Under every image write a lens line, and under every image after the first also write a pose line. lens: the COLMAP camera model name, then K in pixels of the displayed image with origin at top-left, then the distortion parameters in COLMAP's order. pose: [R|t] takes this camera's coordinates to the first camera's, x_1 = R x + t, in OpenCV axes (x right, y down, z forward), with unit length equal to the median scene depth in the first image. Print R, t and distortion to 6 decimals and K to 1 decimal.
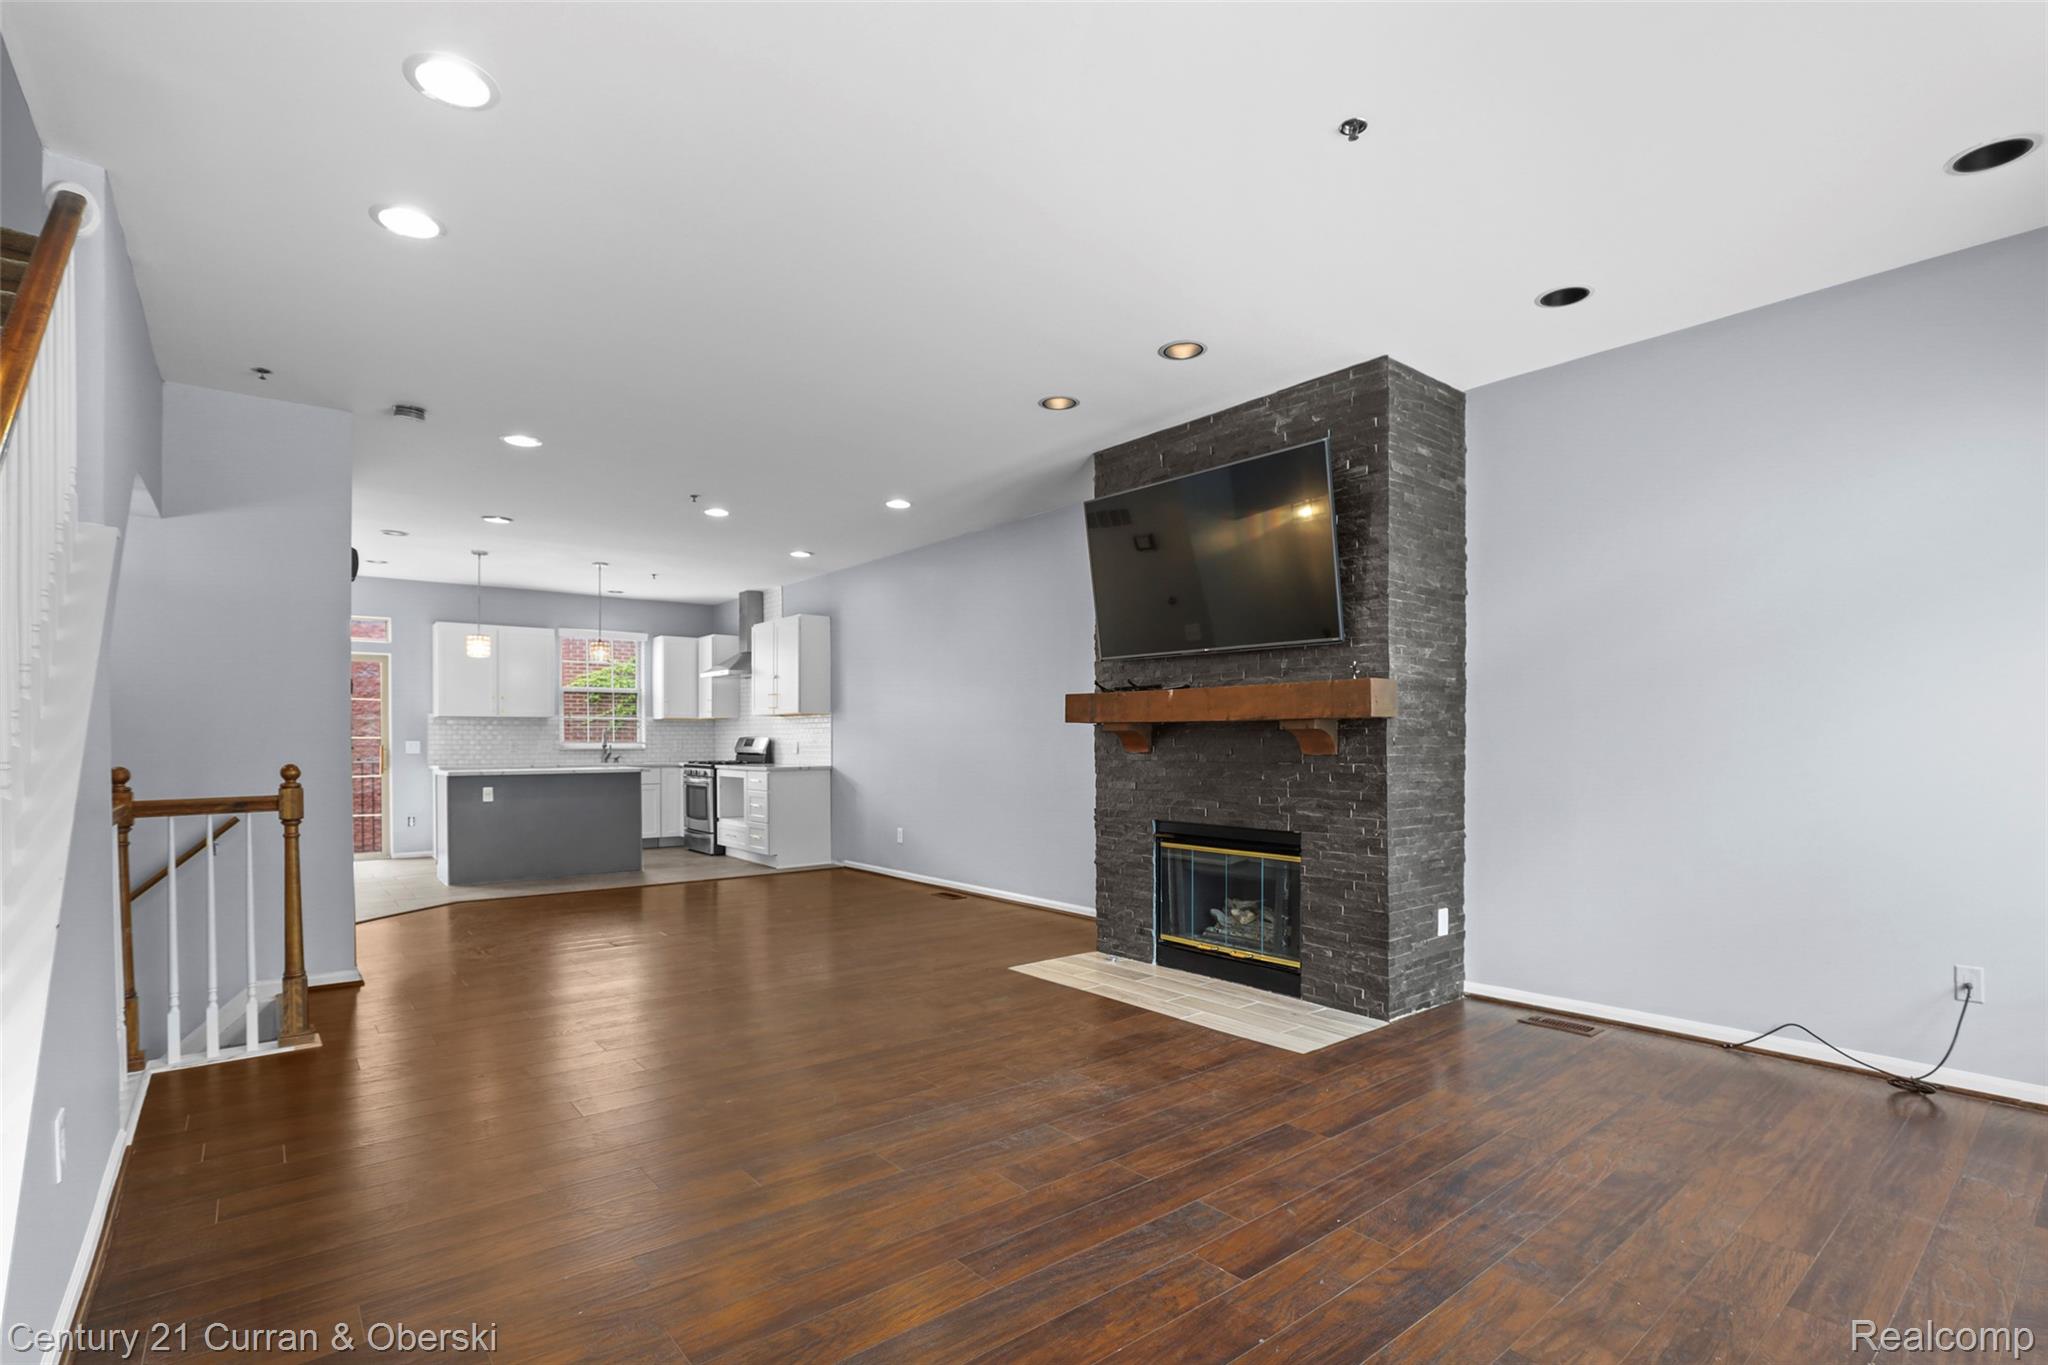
lens RADIAL K [[956.8, 0, 1036.6], [0, 956.8, 752.1], [0, 0, 1]] dist [-0.031797, 0.000360]
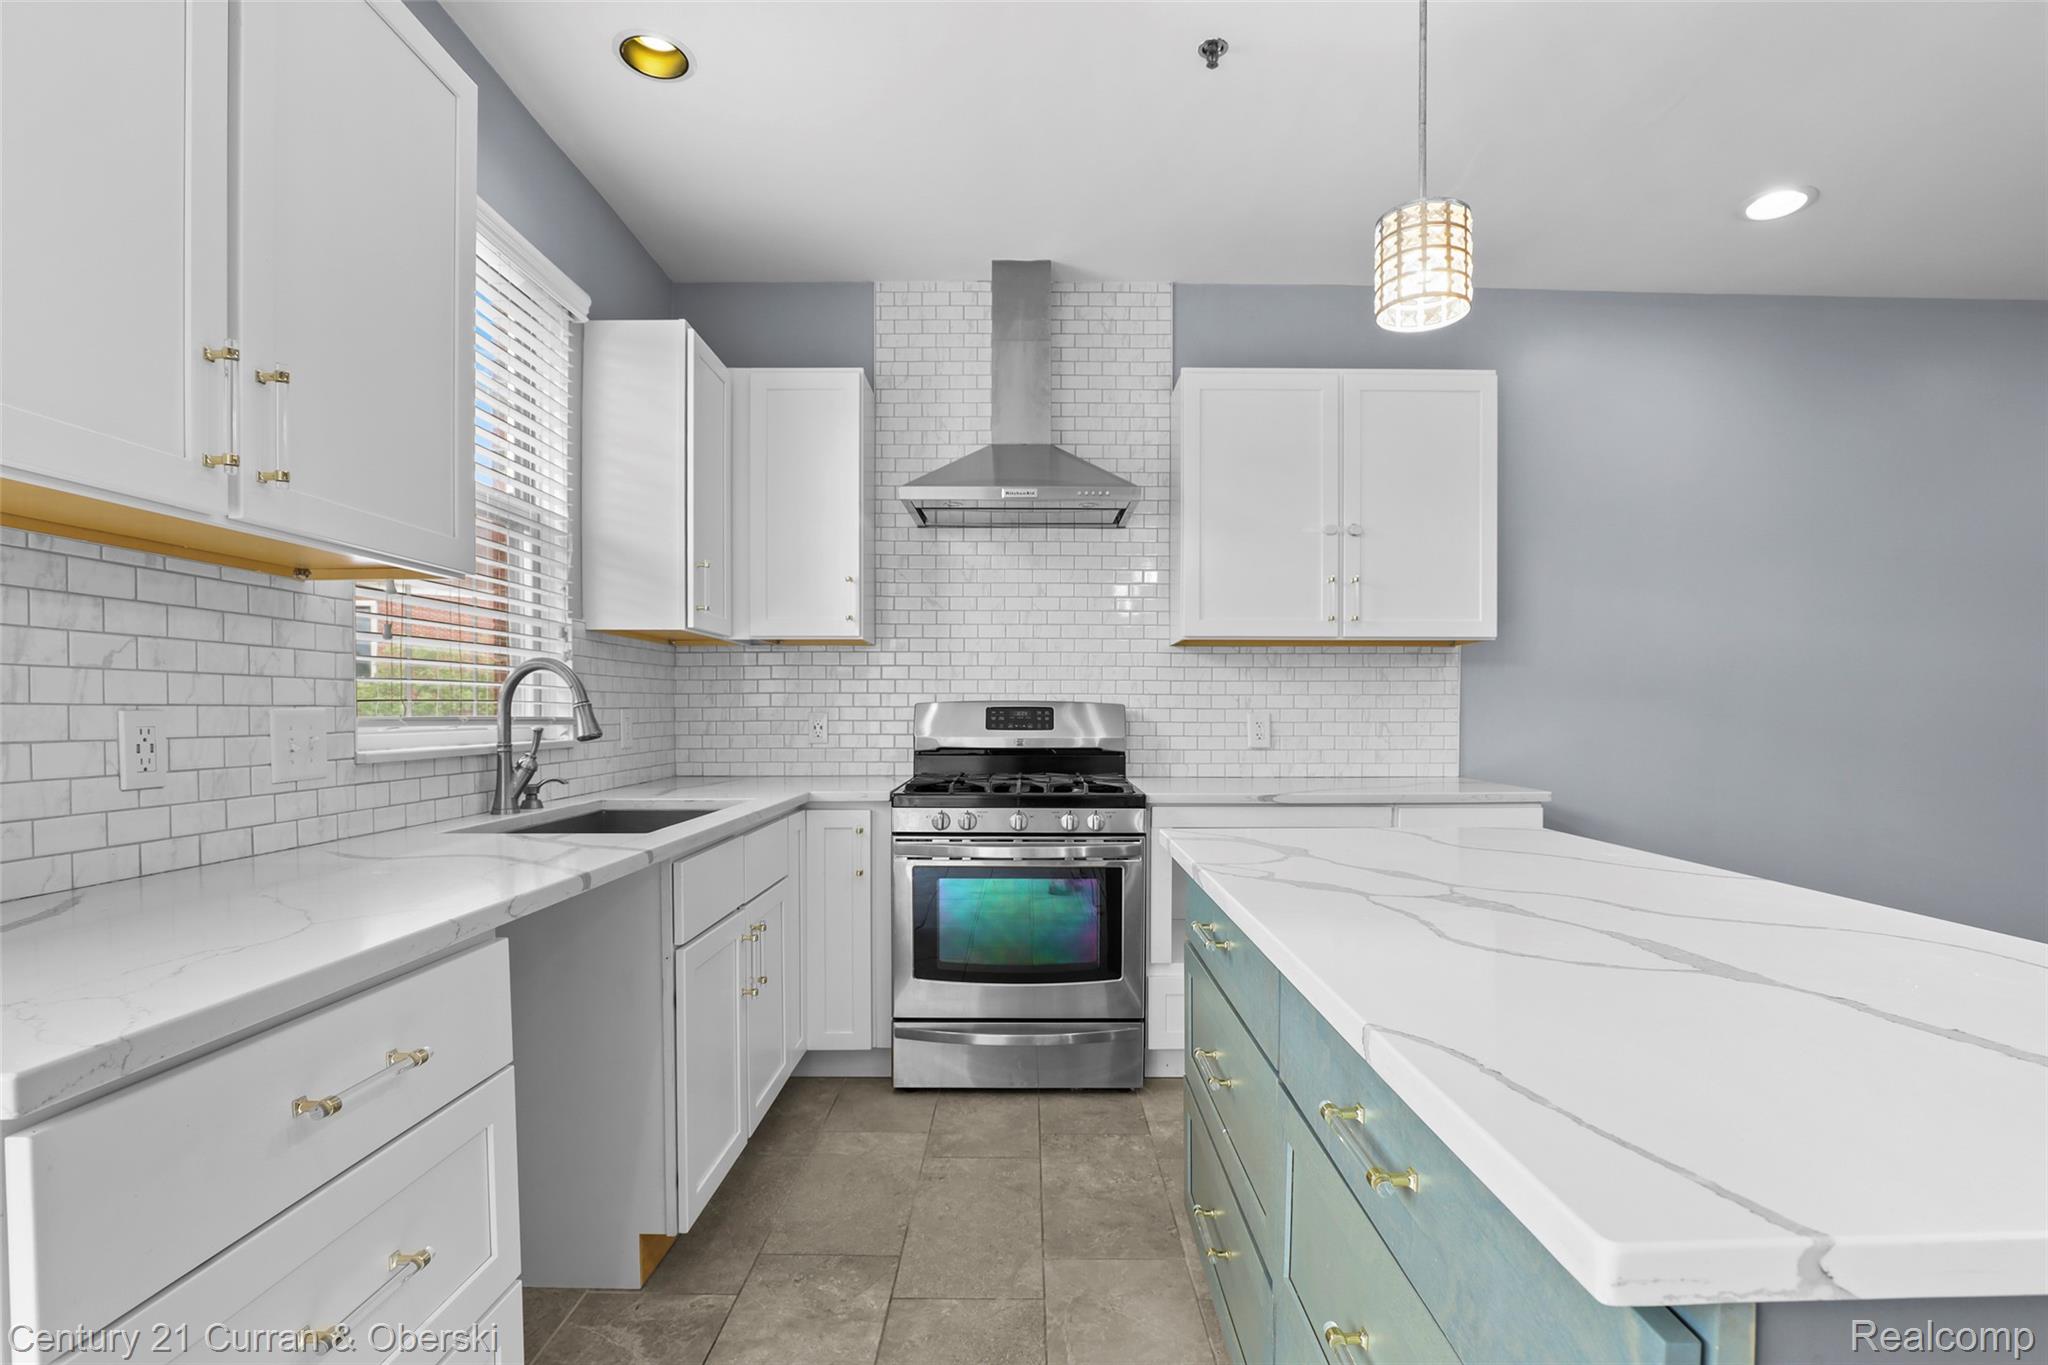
lens RADIAL K [[955.0, 0, 1031.9], [0, 955.0, 728.3], [0, 0, 1]] dist [-0.037344, 0.005273]
pose [[0.637239, -0.012797, 0.770560, -0.600249], [0.009399, 0.999917, 0.008833, -0.010065], [-0.770609, 0.001614, 0.637306, 0.846030]]
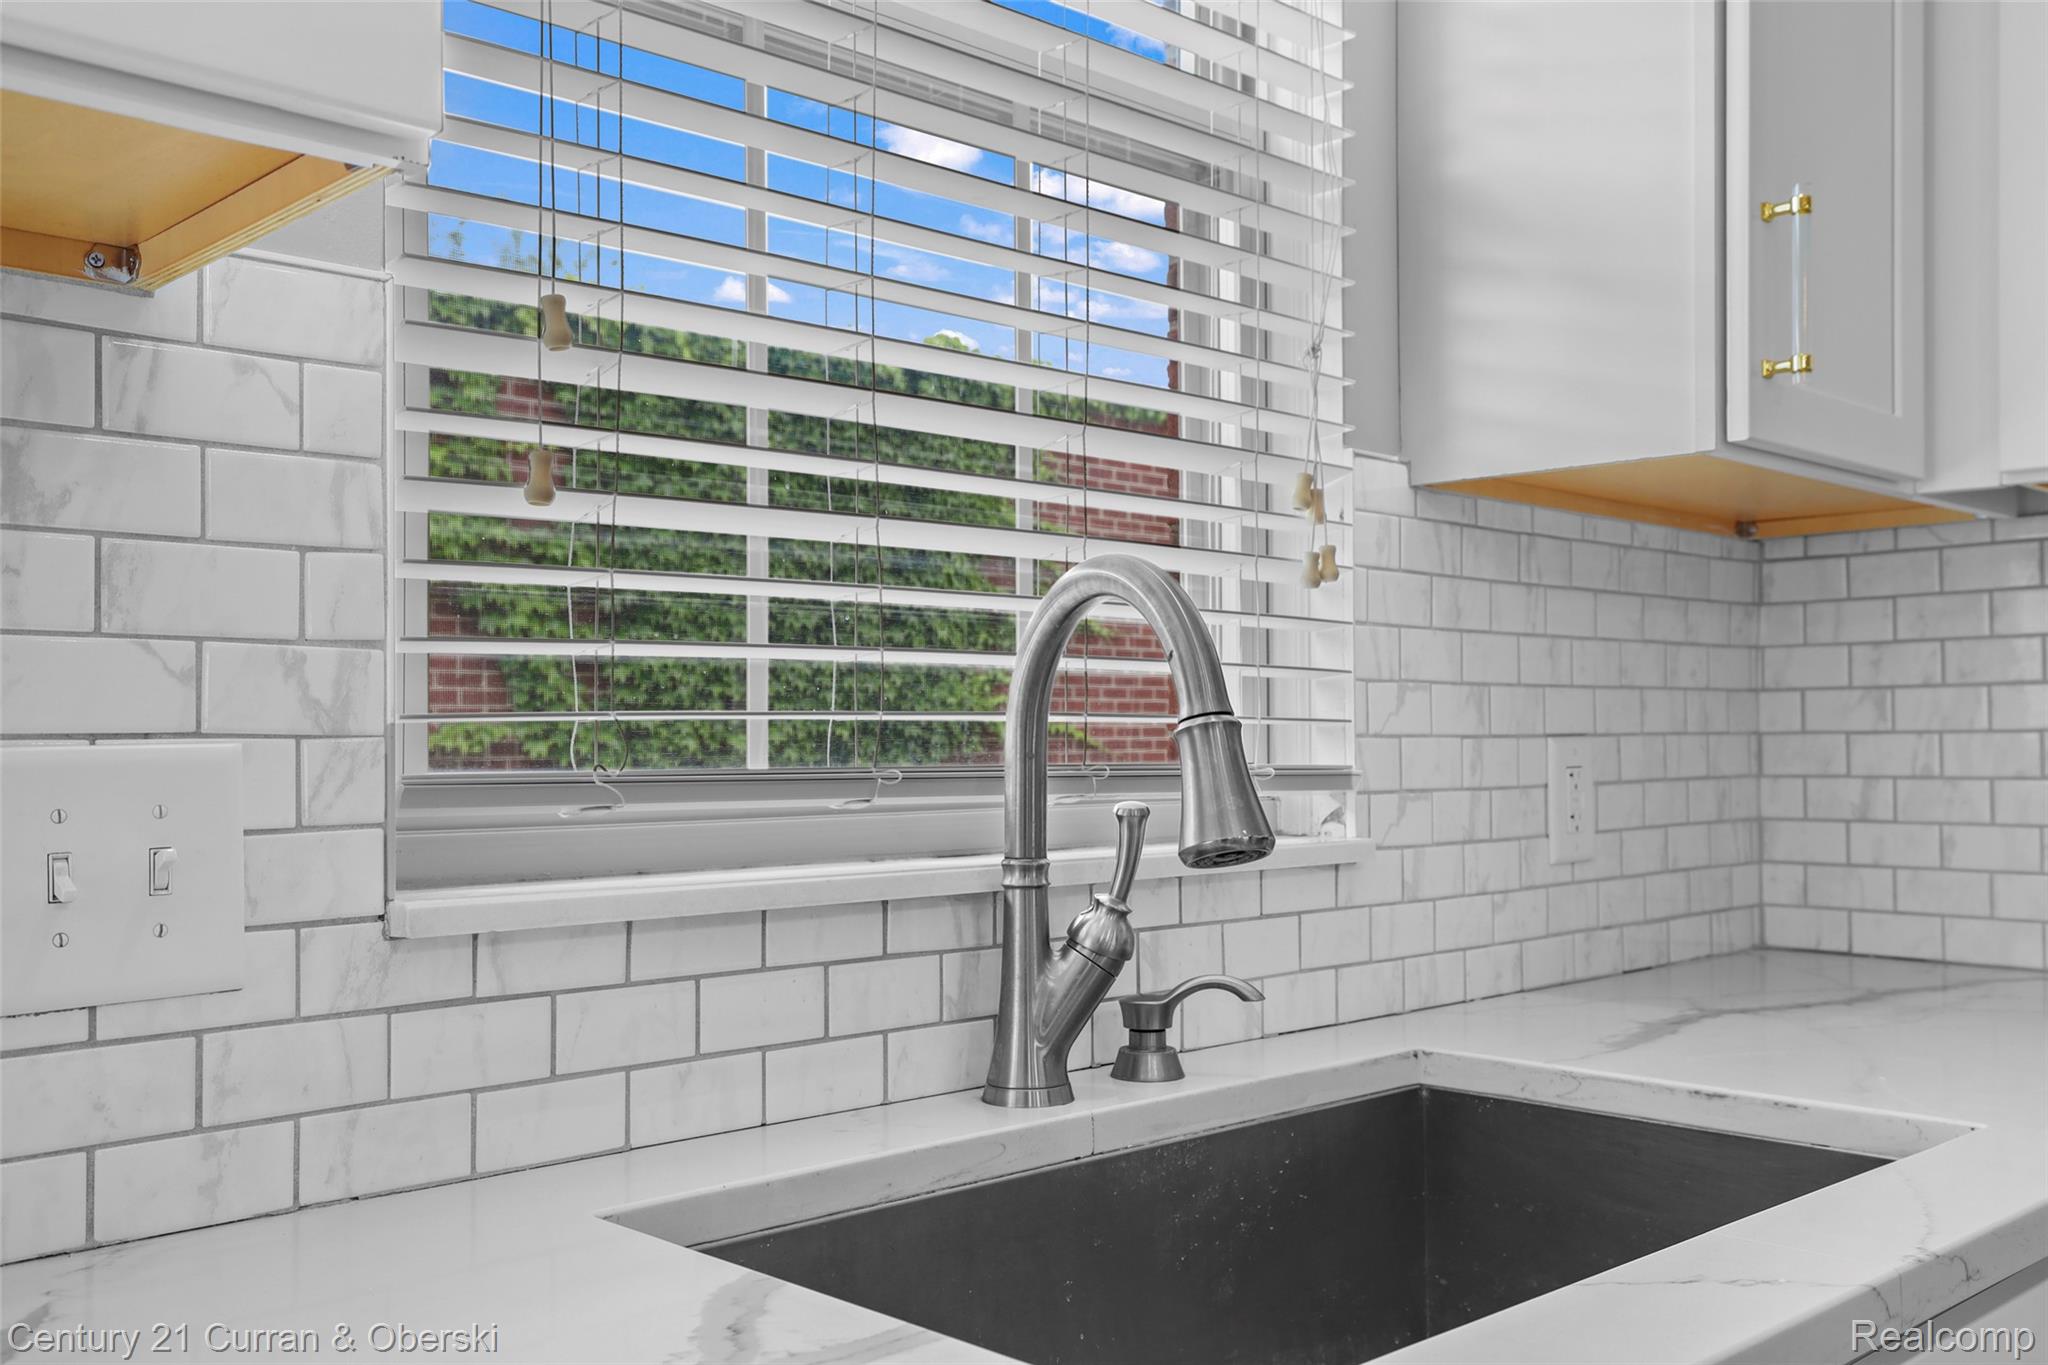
lens RADIAL K [[1843.5, 0, 1024.0], [0, 1843.5, 682.5], [0, 0, 1]] dist [0.024438, 0.008146]
pose [[0.997781, 0.001290, 0.066568, -0.510192], [0.001639, 0.999033, -0.043928, -0.012428], [-0.066561, 0.043940, 0.996814, 0.965016]]
